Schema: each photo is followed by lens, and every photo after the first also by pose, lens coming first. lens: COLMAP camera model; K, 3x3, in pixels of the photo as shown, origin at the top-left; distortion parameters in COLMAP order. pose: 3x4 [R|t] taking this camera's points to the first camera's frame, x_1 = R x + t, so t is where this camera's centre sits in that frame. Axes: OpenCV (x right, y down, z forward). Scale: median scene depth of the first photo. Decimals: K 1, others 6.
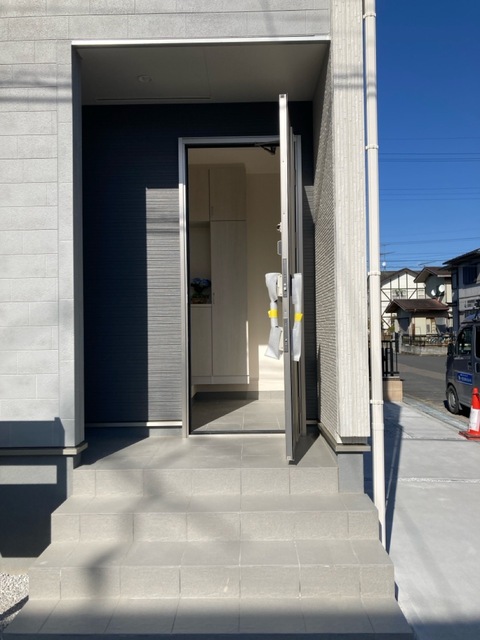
lens RADIAL K [[524.8, 0, 240.0], [0, 524.8, 320.0], [0, 0, 1]] dist [0.010842, 0.004207]
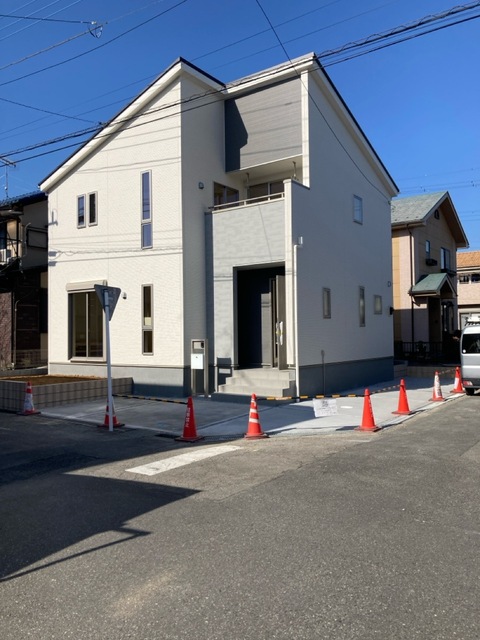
lens RADIAL K [[524.8, 0, 240.0], [0, 524.8, 320.0], [0, 0, 1]] dist [0.010842, 0.004207]
pose [[0.821874, -0.009389, -0.569591, 2.065938], [0.011891, 0.999929, 0.000674, -0.111703], [0.569545, -0.007327, 0.821928, -2.341733]]
